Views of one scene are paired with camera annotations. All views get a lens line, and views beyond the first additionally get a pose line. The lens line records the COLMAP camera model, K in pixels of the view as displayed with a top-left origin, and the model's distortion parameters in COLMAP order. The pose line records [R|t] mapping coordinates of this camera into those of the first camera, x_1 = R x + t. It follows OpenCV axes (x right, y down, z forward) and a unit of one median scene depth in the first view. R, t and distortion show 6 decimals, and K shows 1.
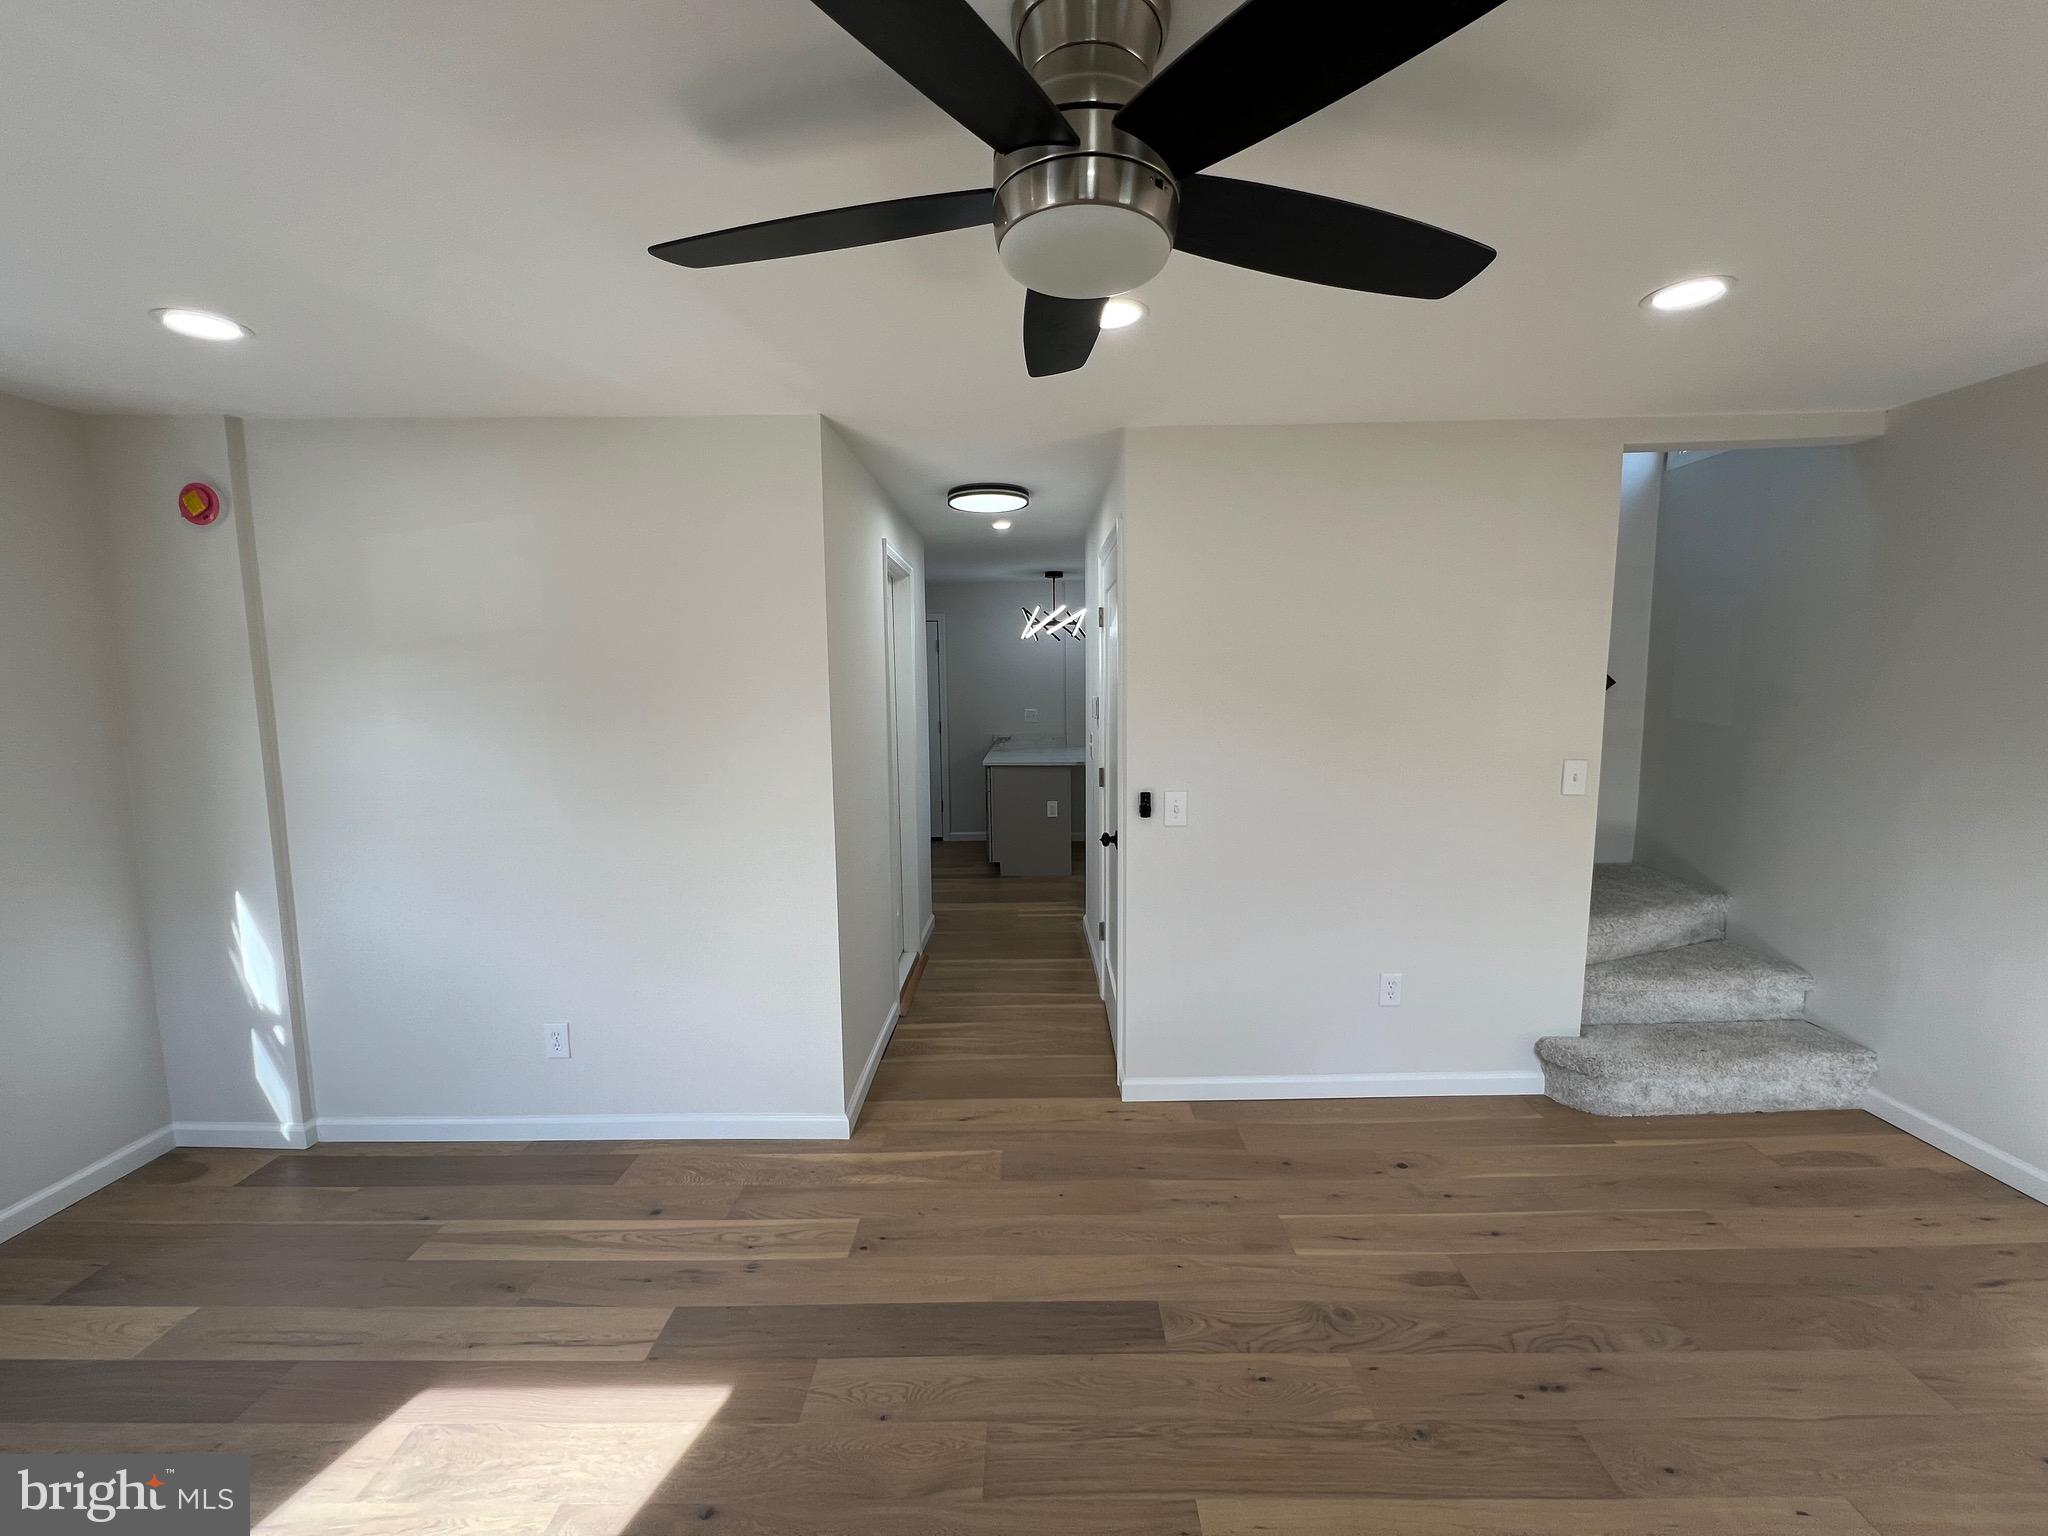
lens RADIAL K [[809.8, 0, 1026.3], [0, 809.8, 760.1], [0, 0, 1]] dist [-0.001628, 0.000215]
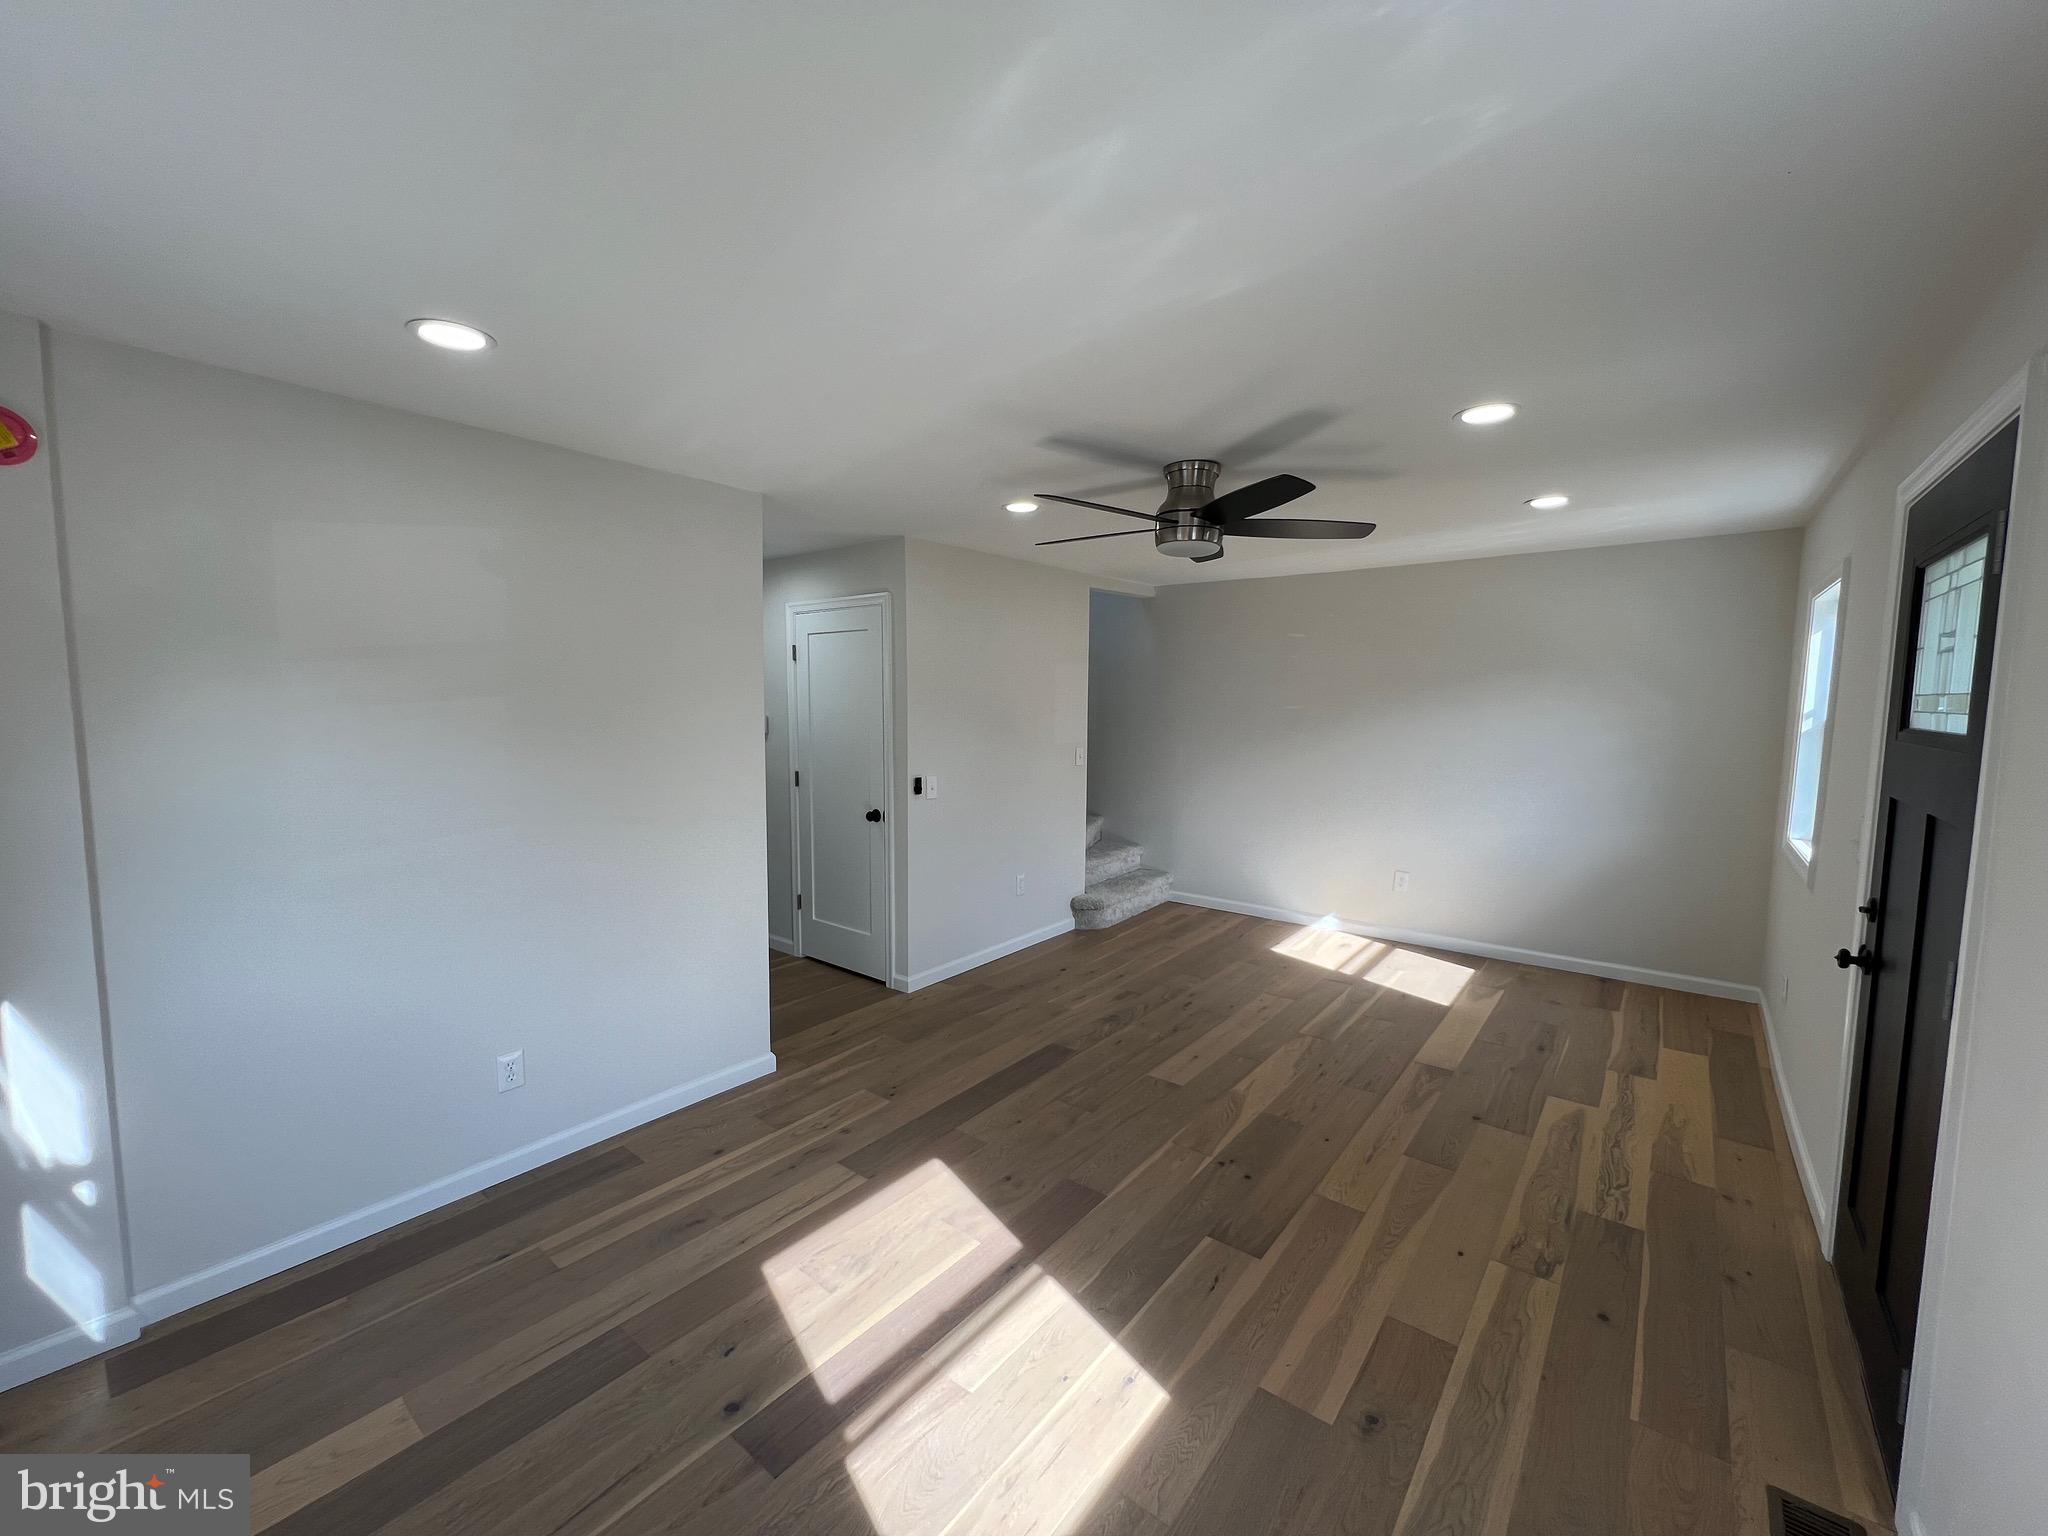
lens RADIAL K [[809.8, 0, 1026.3], [0, 809.8, 760.1], [0, 0, 1]] dist [-0.001628, 0.000215]
pose [[0.623066, -0.044993, 0.780874, -0.964459], [0.059720, 0.998166, 0.009863, 0.004993], [-0.779886, 0.040488, 0.624611, -0.095536]]
